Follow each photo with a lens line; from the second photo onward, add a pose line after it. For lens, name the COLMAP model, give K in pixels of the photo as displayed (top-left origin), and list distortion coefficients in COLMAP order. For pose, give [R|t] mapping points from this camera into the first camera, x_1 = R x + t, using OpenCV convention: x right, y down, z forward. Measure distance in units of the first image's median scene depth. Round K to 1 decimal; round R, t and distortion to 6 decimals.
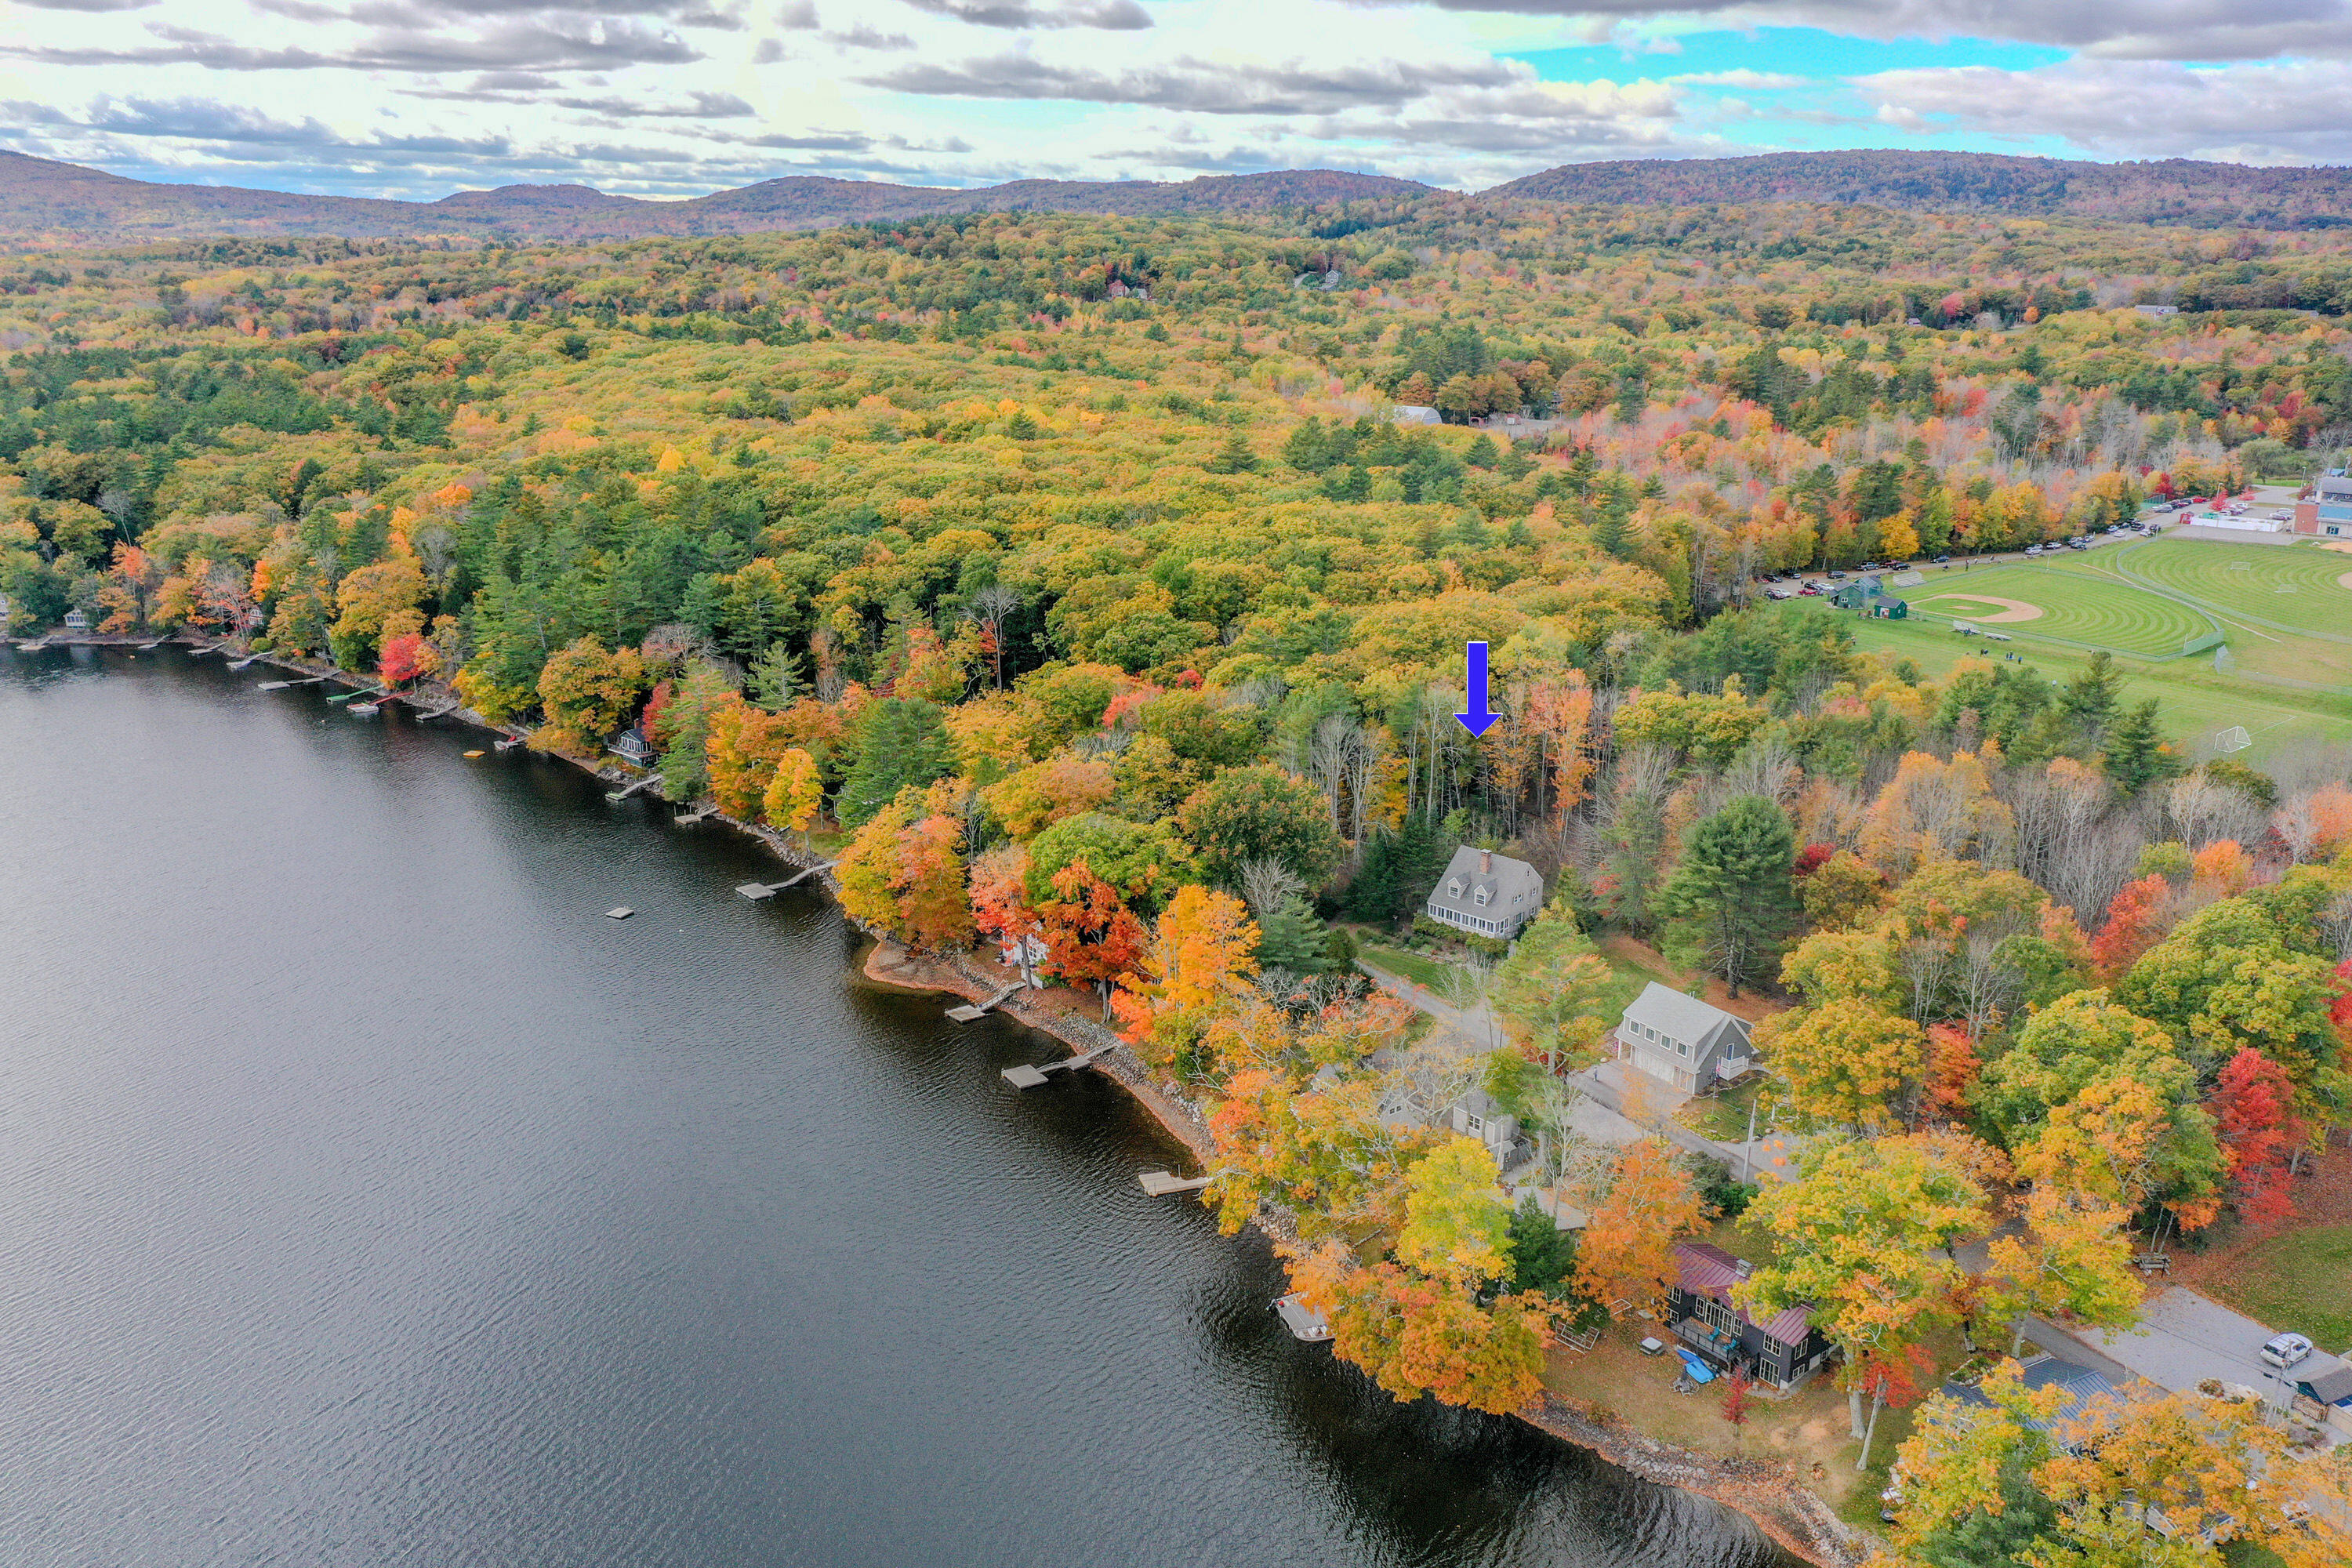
lens RADIAL K [[1836.3, 0, 1164.6], [0, 1836.3, 792.9], [0, 0, 1]] dist [0.006201, 0.001823]
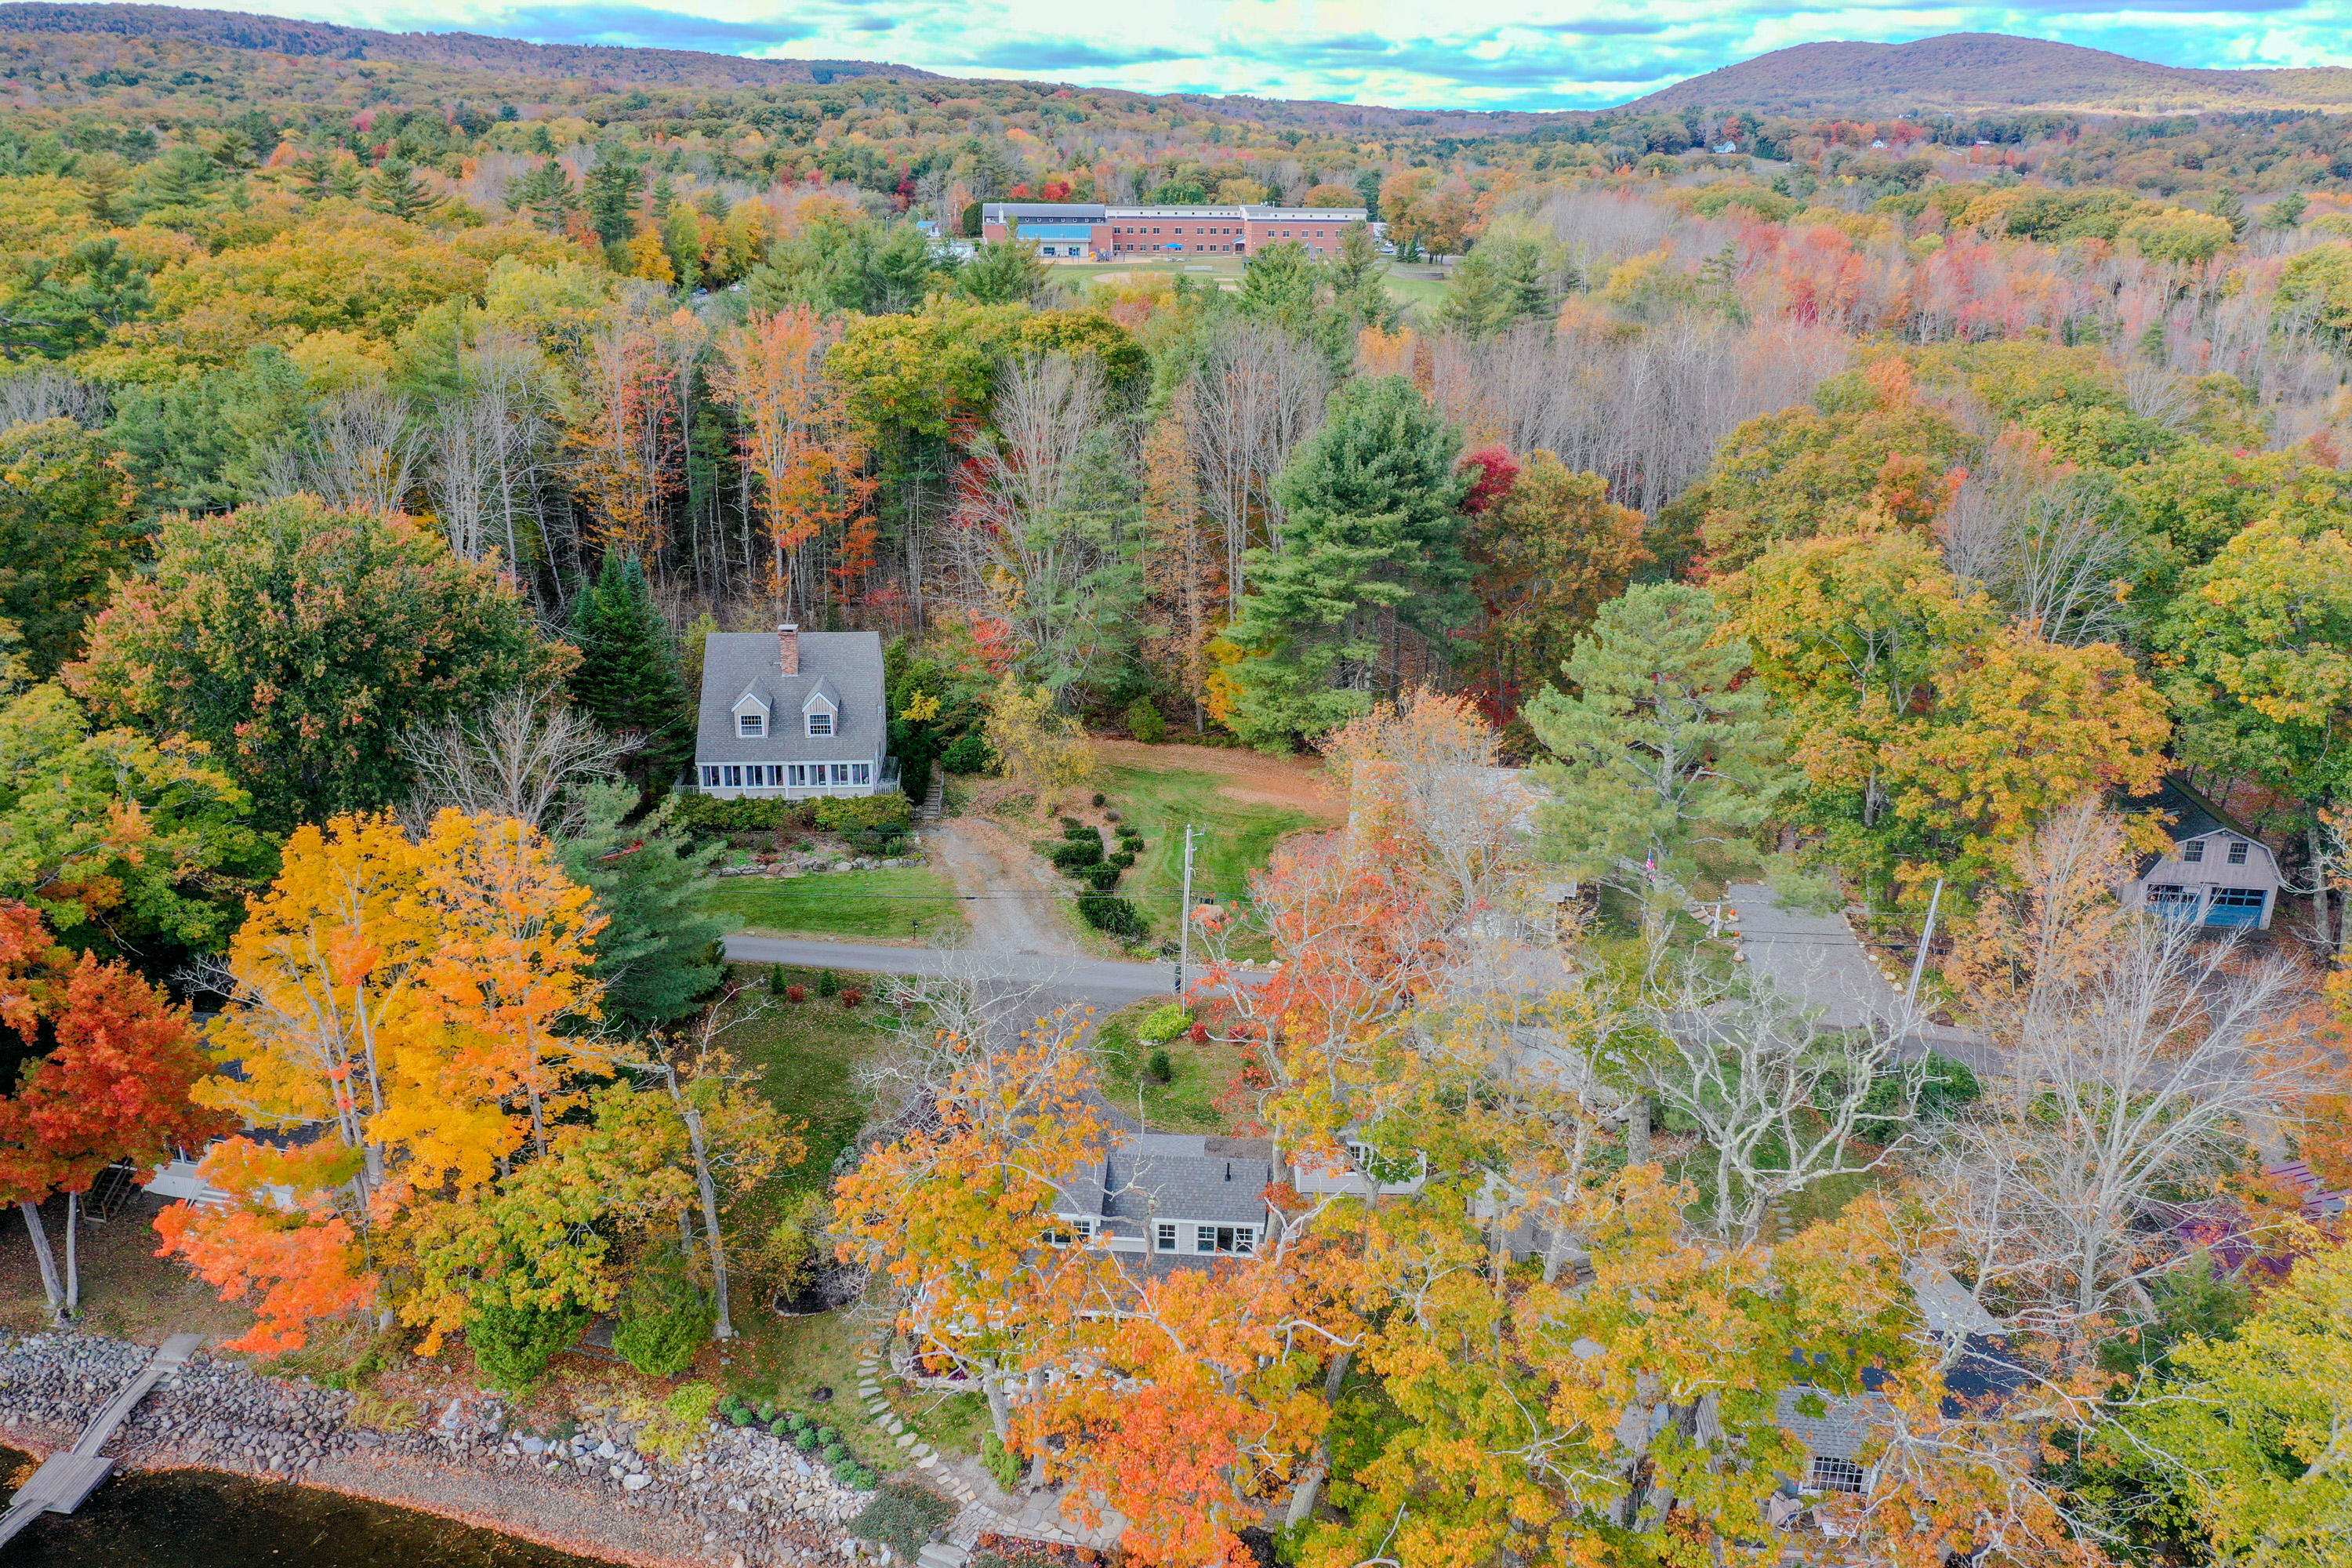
lens RADIAL K [[1859.2, 0, 1176.1], [0, 1859.2, 776.1], [0, 0, 1]] dist [0.000345, 0.000631]
pose [[0.663564, -0.232486, 0.711079, -0.097494], [0.204896, 0.970622, 0.126139, 0.025898], [-0.719514, 0.061996, 0.691705, 0.535537]]
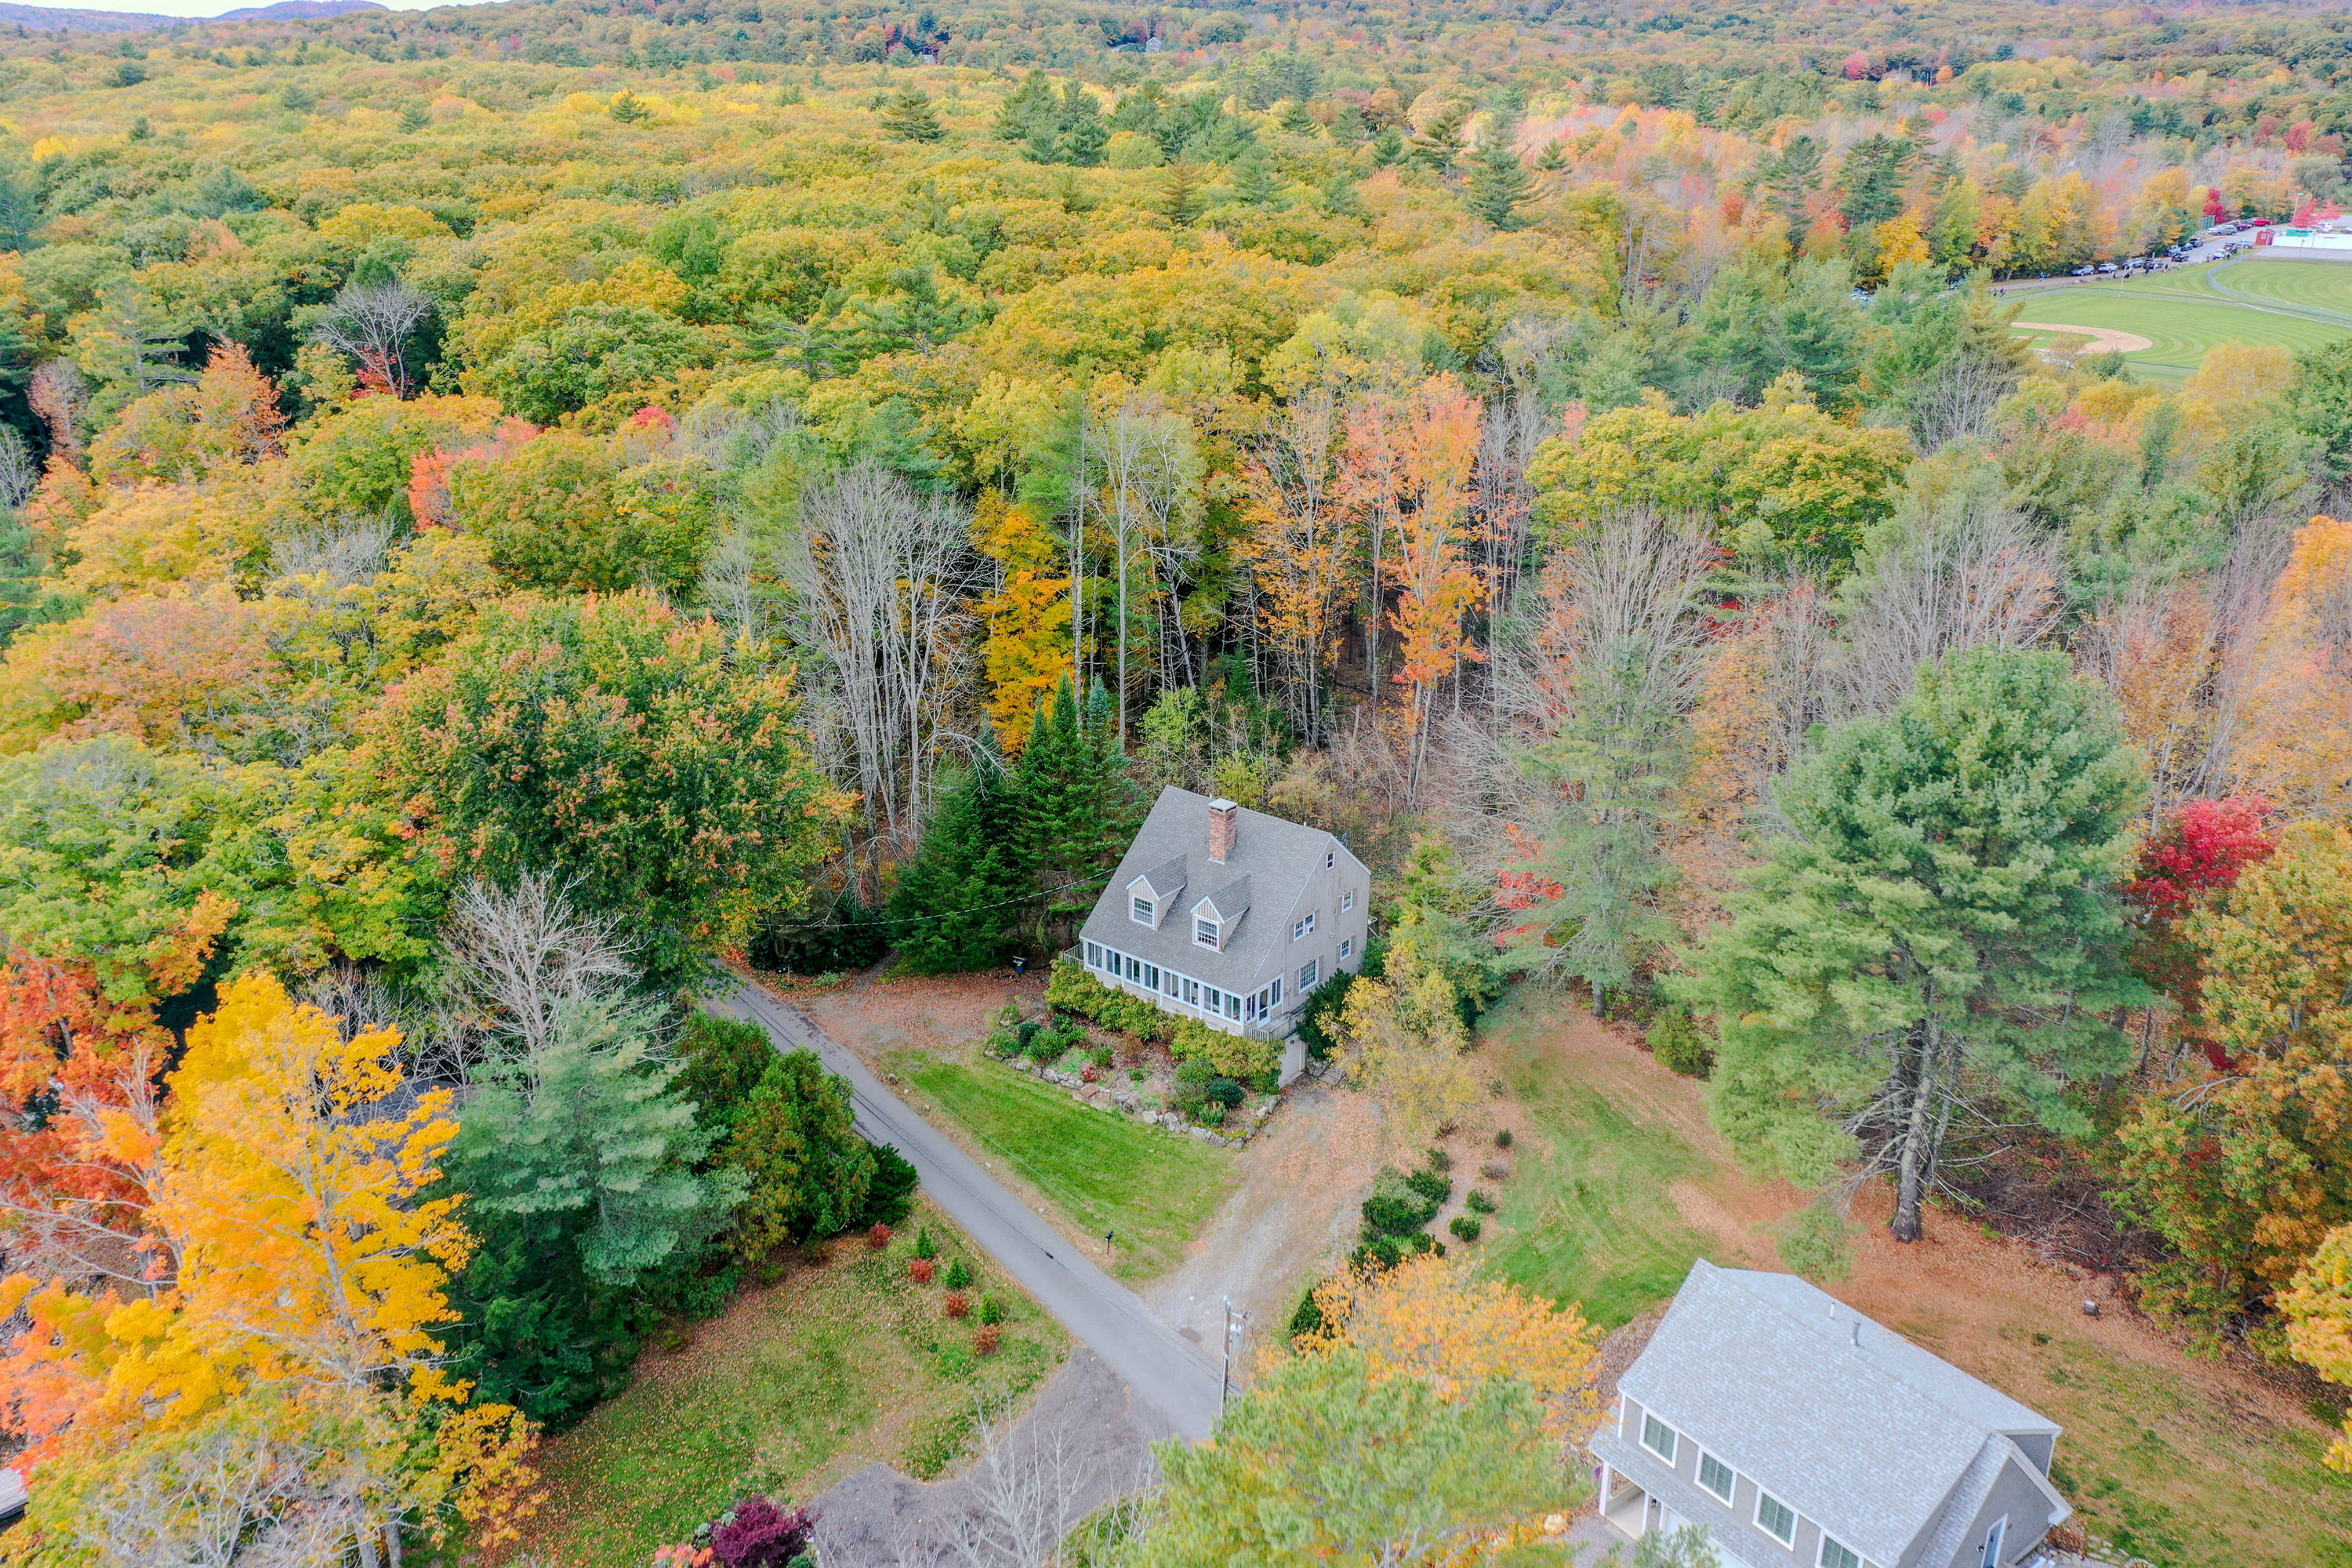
lens RADIAL K [[1859.2, 0, 1176.1], [0, 1859.2, 776.1], [0, 0, 1]] dist [0.000345, 0.000631]
pose [[0.996484, -0.030171, 0.078166, 0.120488], [0.024503, 0.997069, 0.072483, -0.002756], [-0.080124, -0.070313, 0.994302, 0.545966]]
